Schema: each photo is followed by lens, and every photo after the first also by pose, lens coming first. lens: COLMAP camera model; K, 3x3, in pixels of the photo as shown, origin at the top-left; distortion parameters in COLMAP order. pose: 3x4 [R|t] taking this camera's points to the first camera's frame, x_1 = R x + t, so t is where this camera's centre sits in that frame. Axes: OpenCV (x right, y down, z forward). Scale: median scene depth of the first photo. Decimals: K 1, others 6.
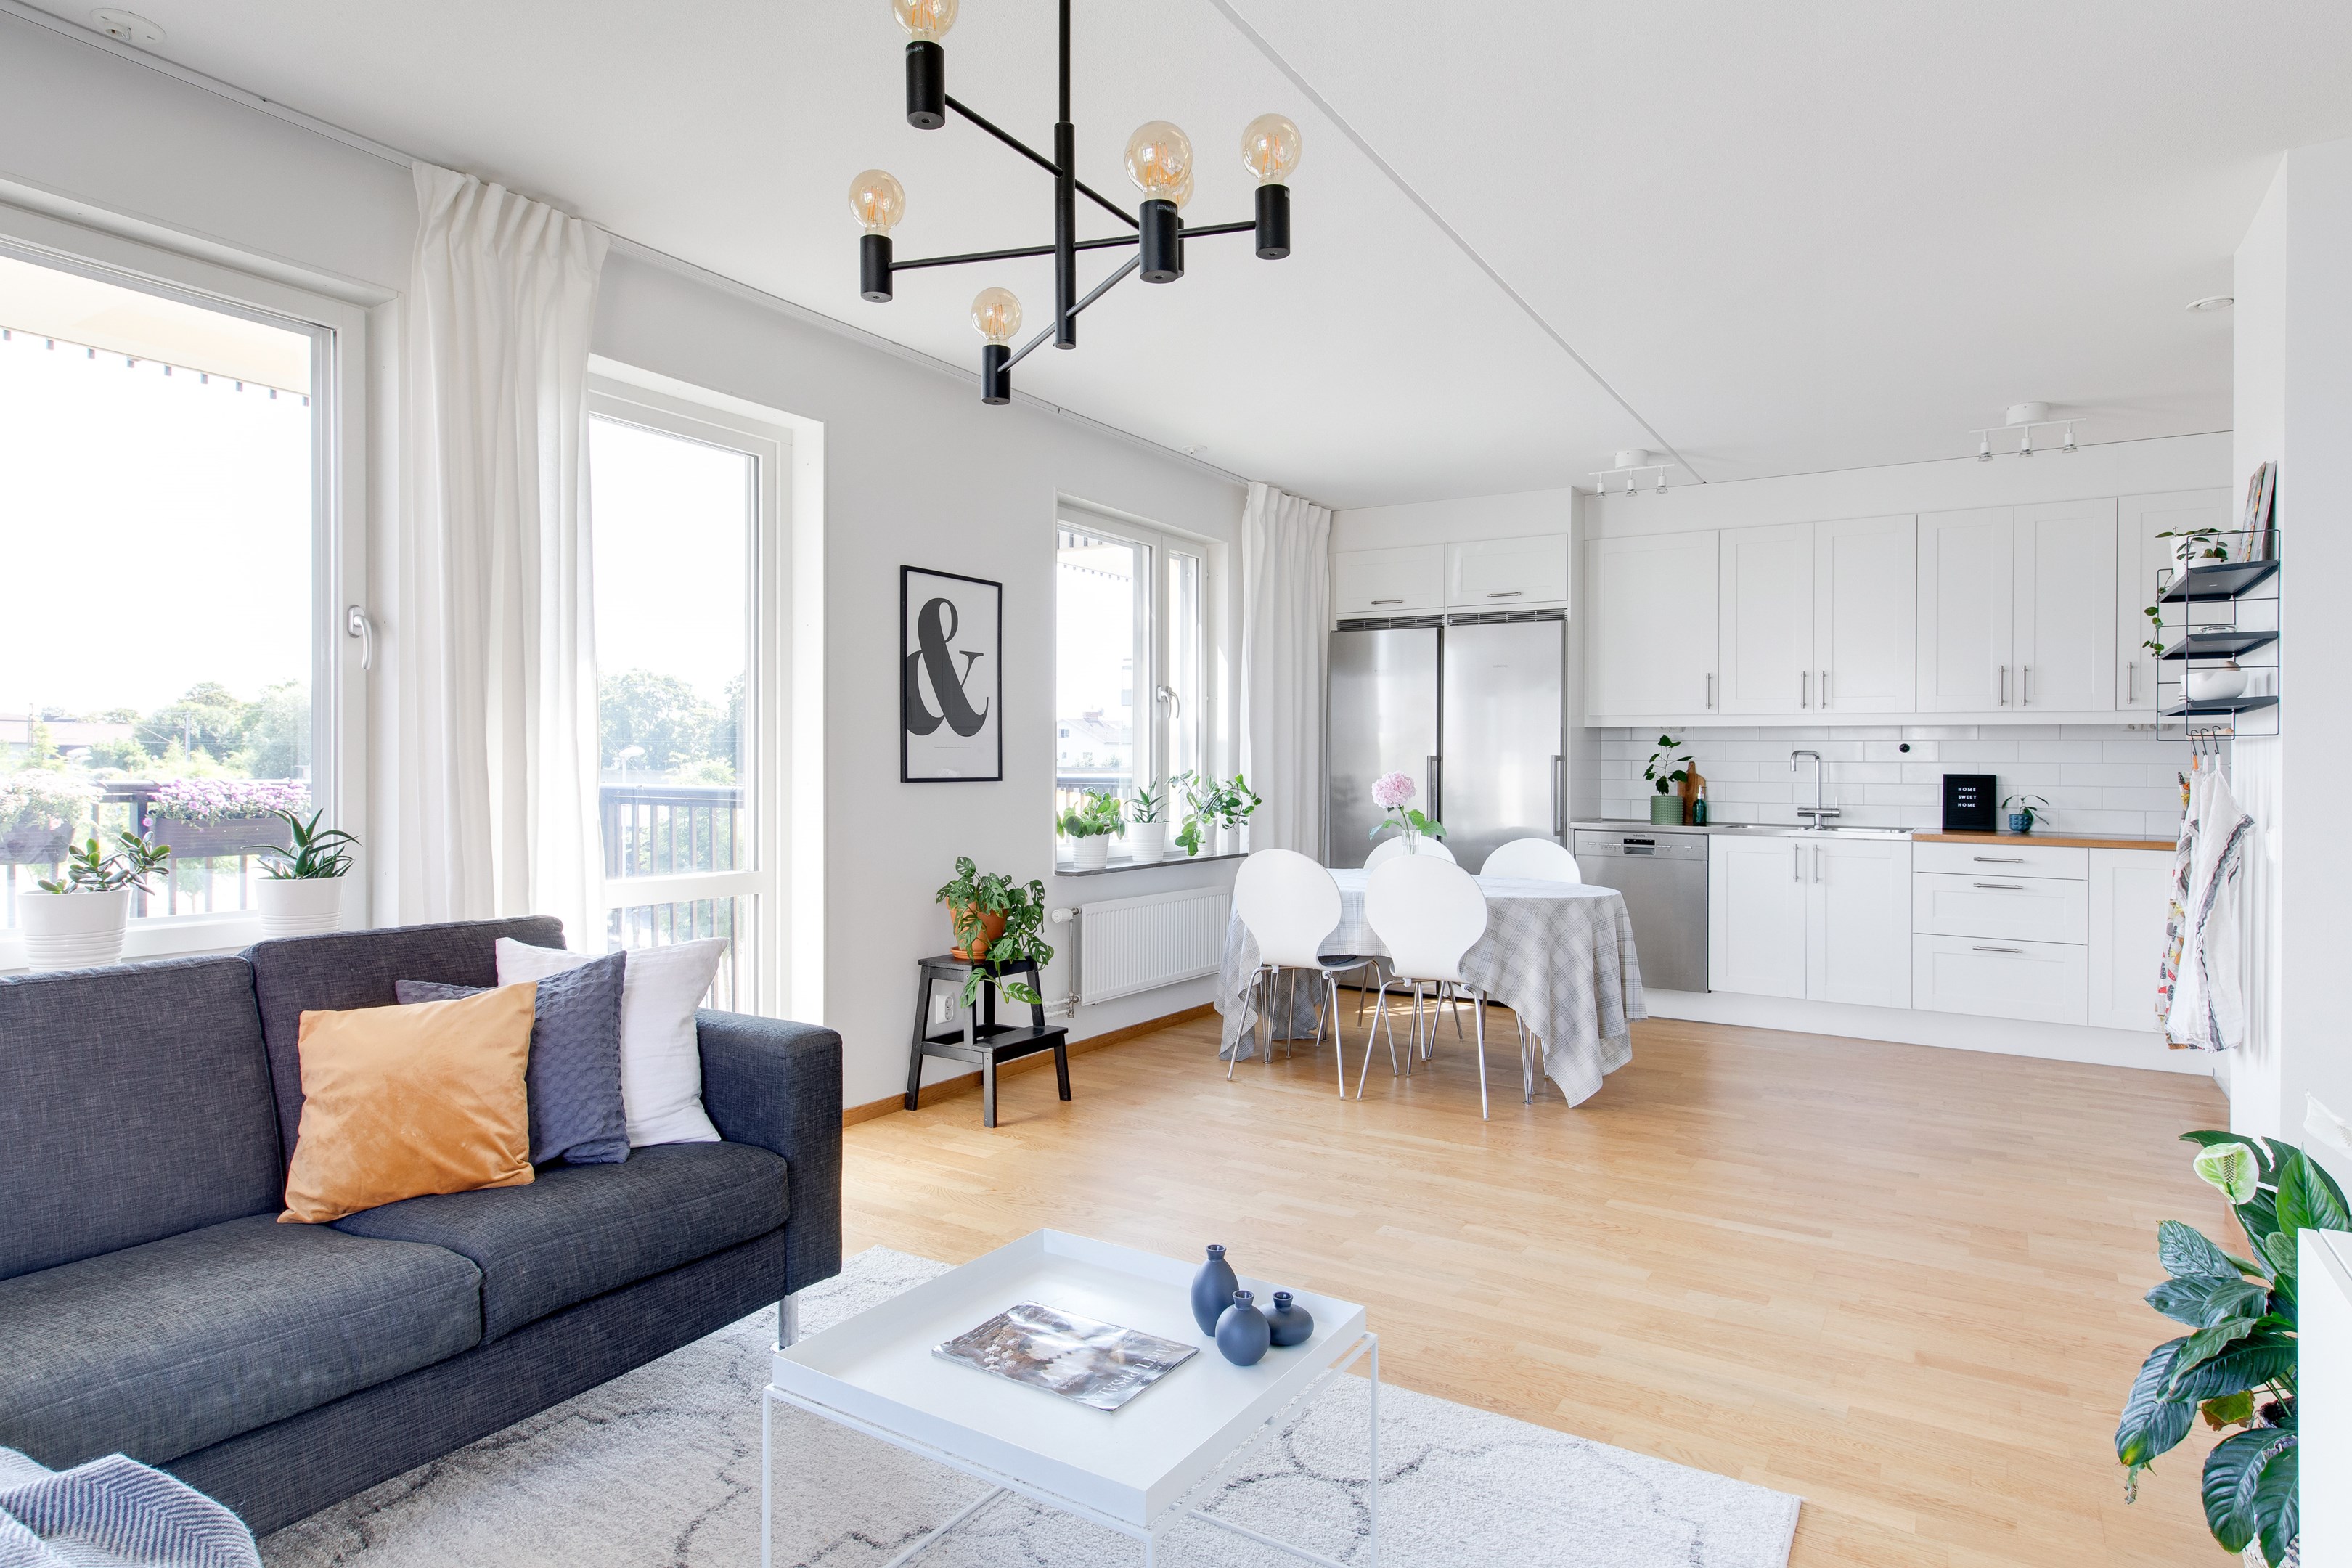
lens RADIAL K [[1314.8, 0, 1178.6], [0, 1314.8, 745.4], [0, 0, 1]] dist [0.009097, 0.001050]
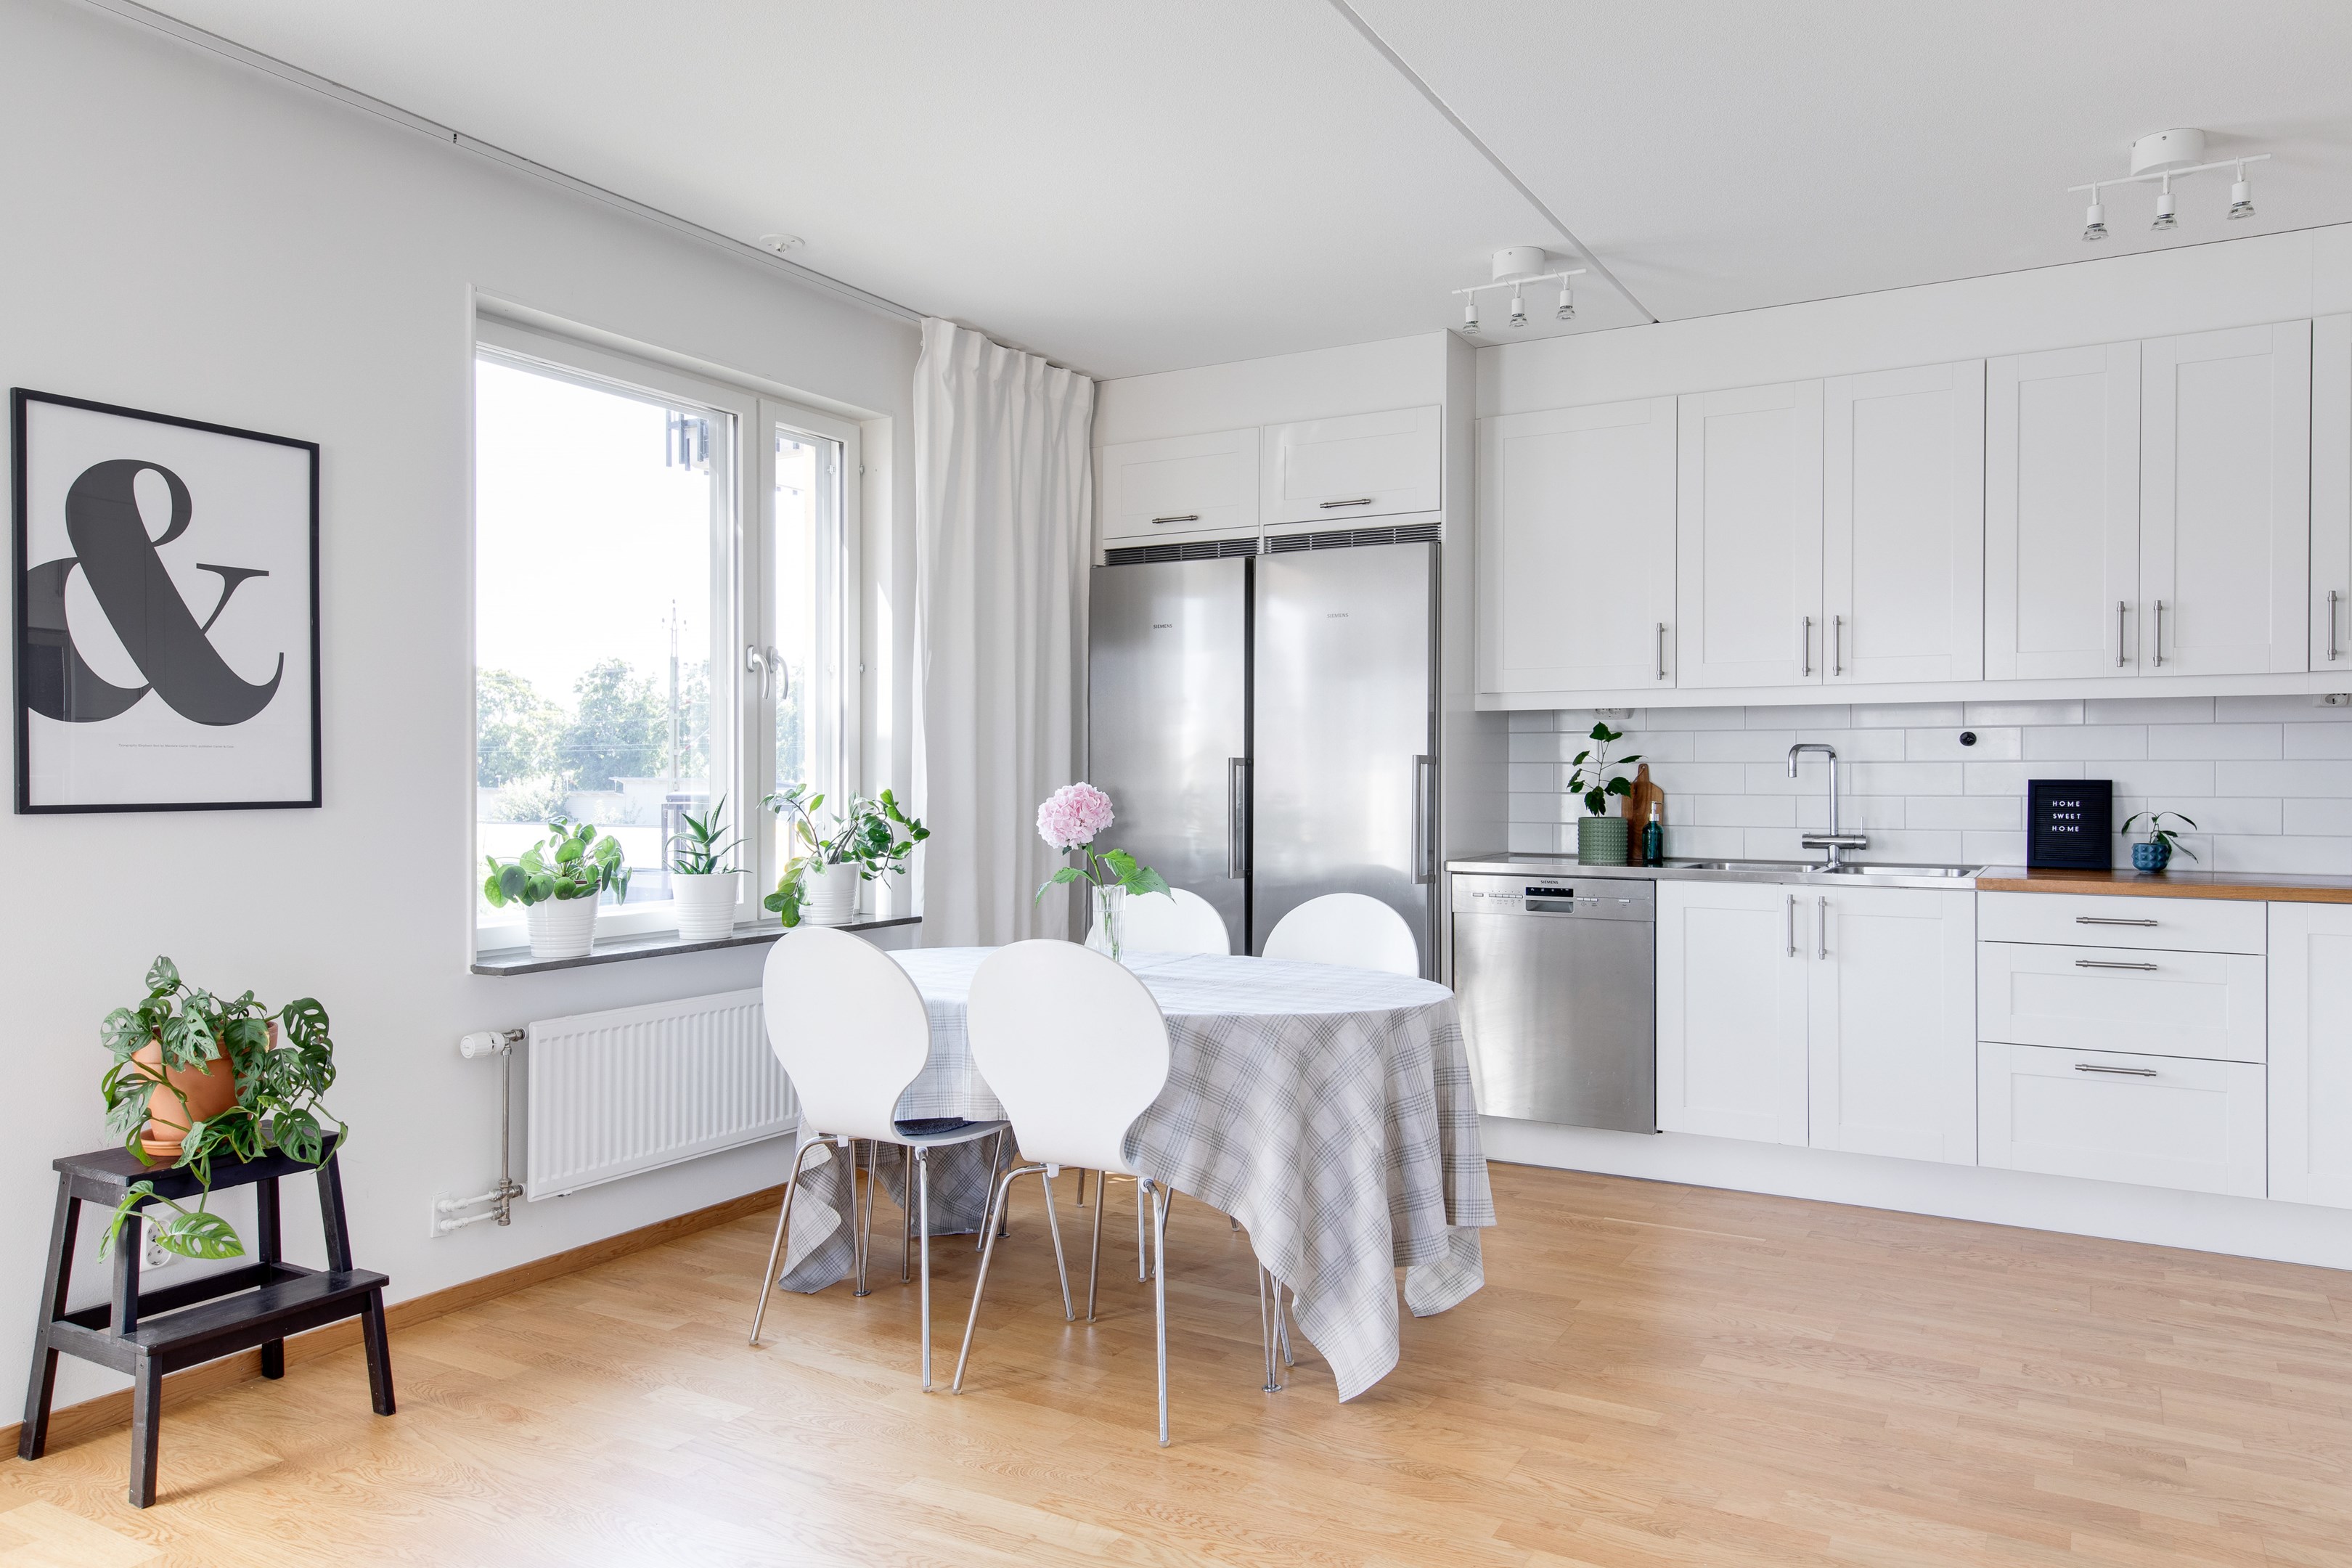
lens RADIAL K [[1578.7, 0, 1181.9], [0, 1578.7, 767.6], [0, 0, 1]] dist [0.025550, -0.002699]
pose [[0.999602, -0.008283, 0.026970, 0.174346], [0.008013, 0.999917, 0.010105, 0.005752], [-0.027051, -0.009885, 0.999585, 0.283538]]
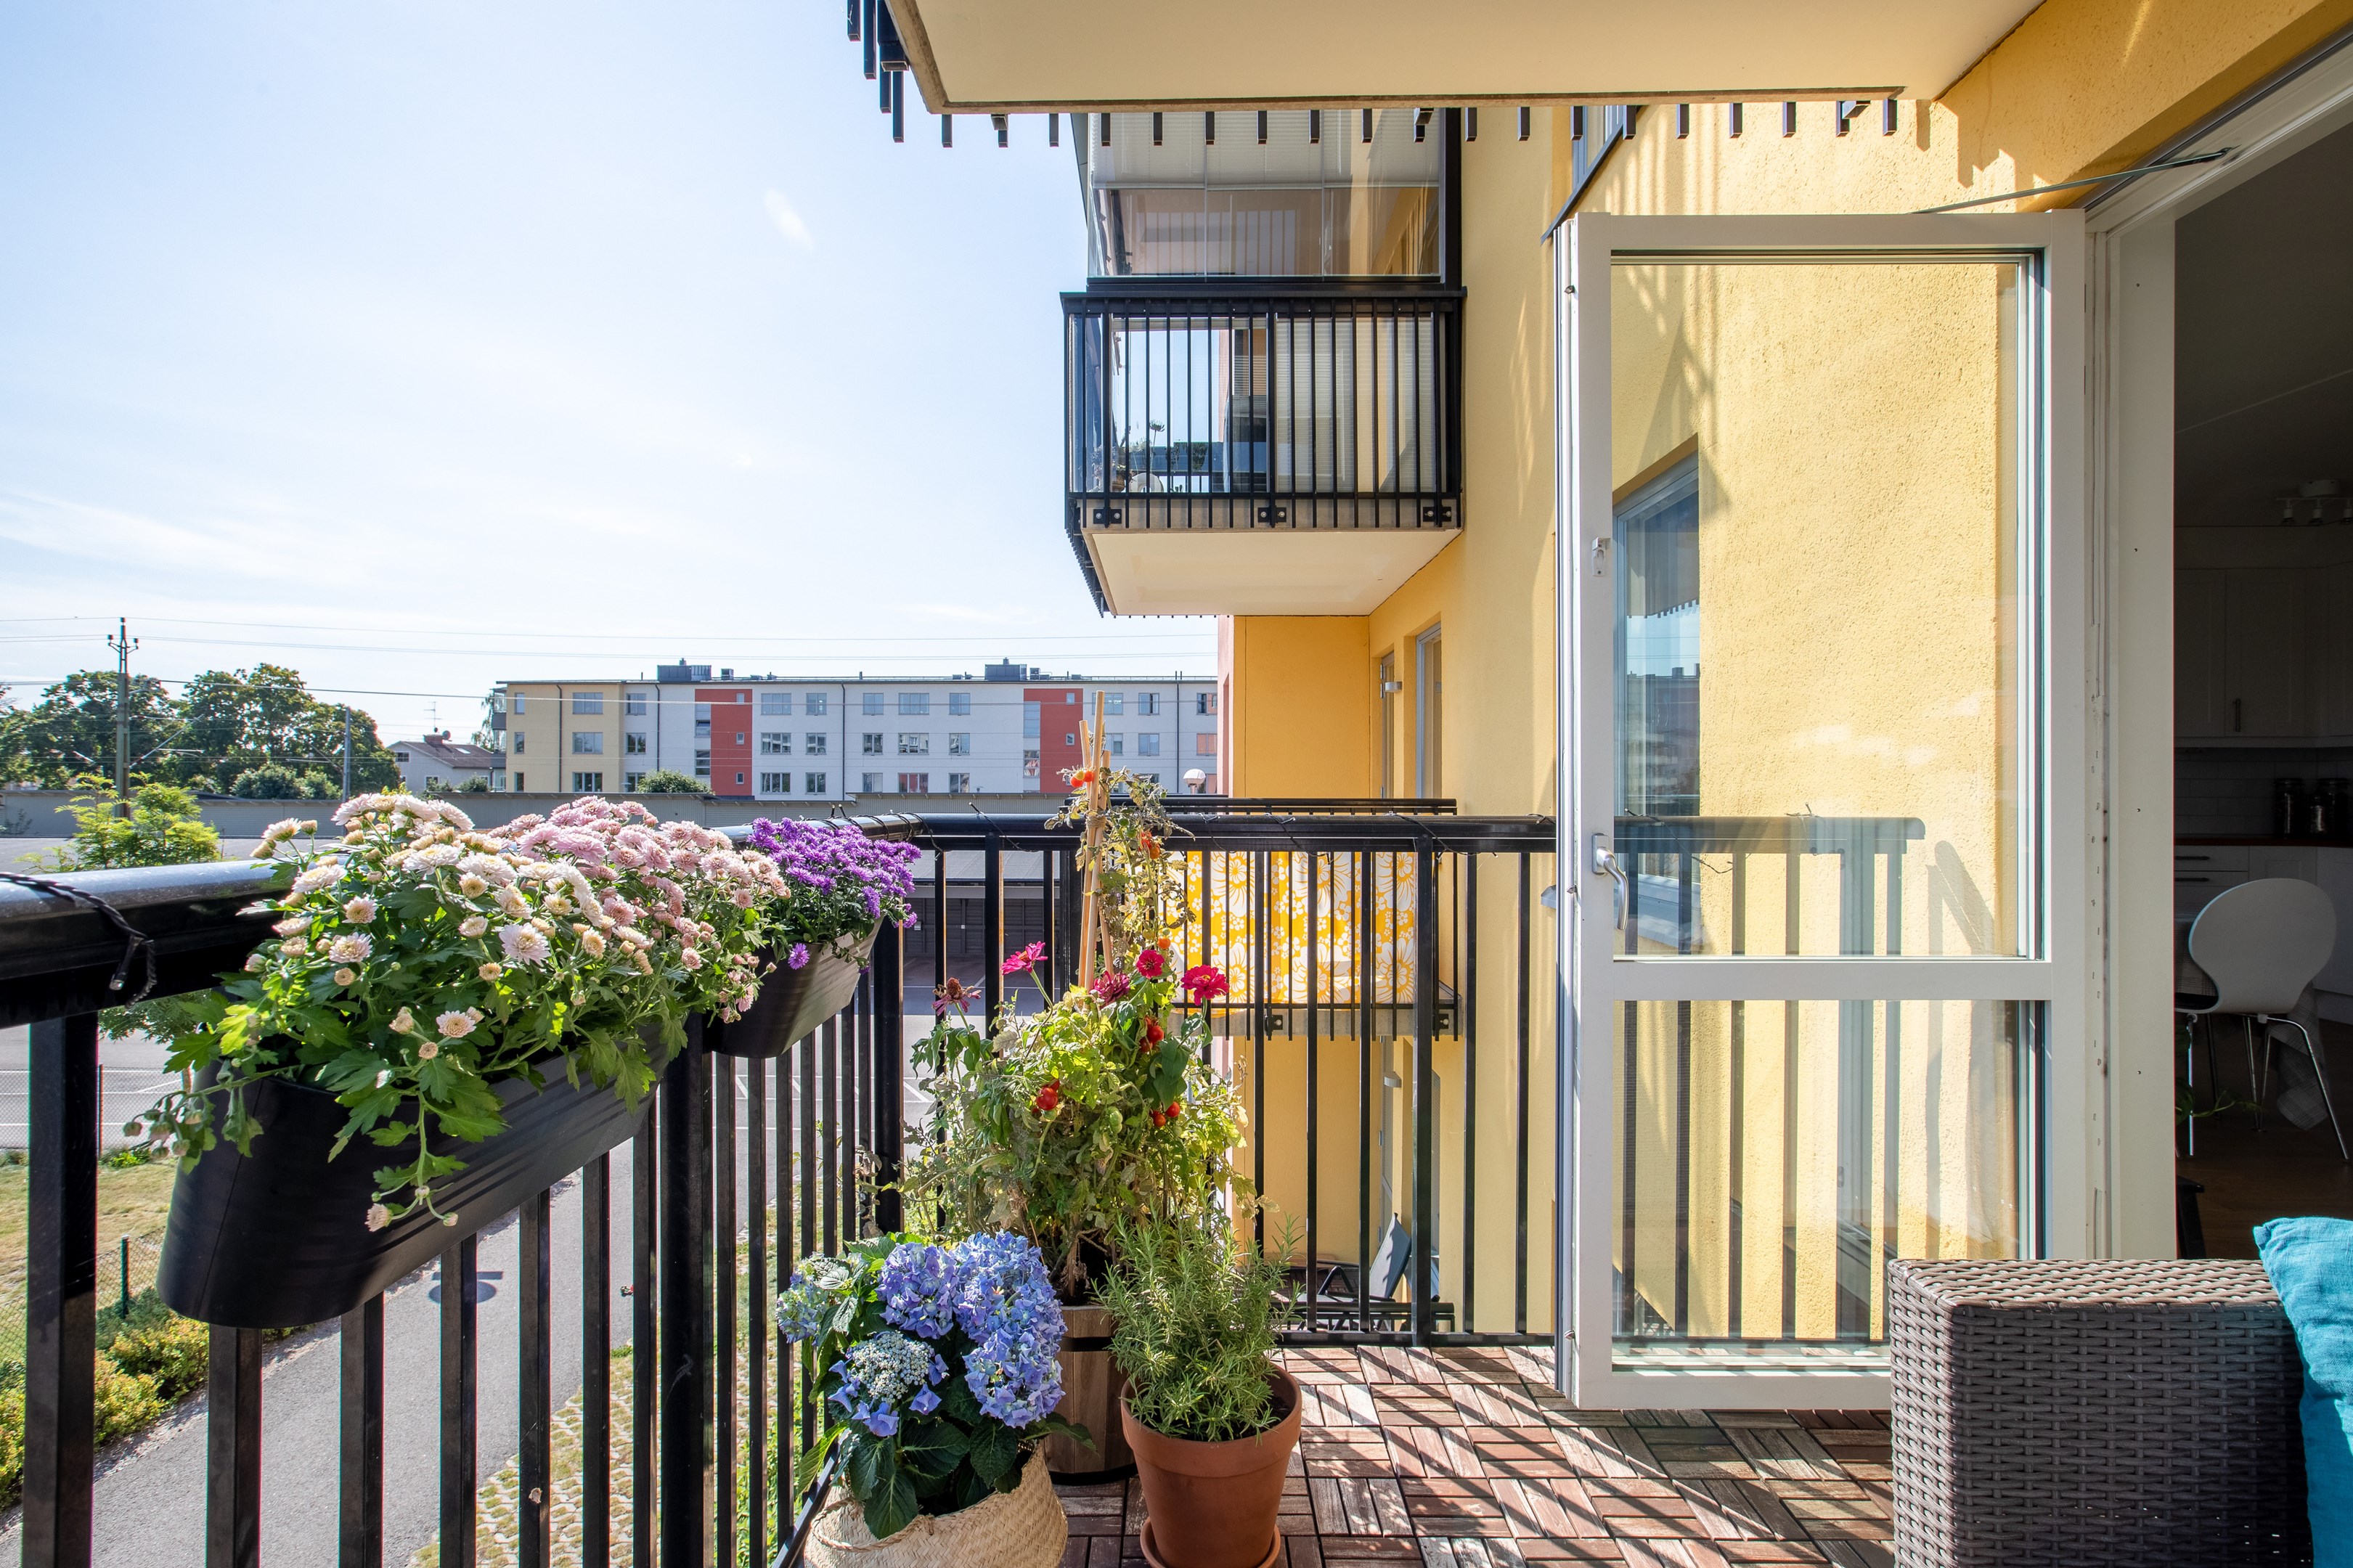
lens RADIAL K [[1178.5, 0, 1168.9], [0, 1178.5, 793.2], [0, 0, 1]] dist [-0.000511, -0.000572]
pose [[0.861664, -0.004127, 0.507463, -0.747649], [-0.004582, 0.999863, 0.015911, 0.014476], [-0.507459, -0.016035, 0.861527, 0.543456]]
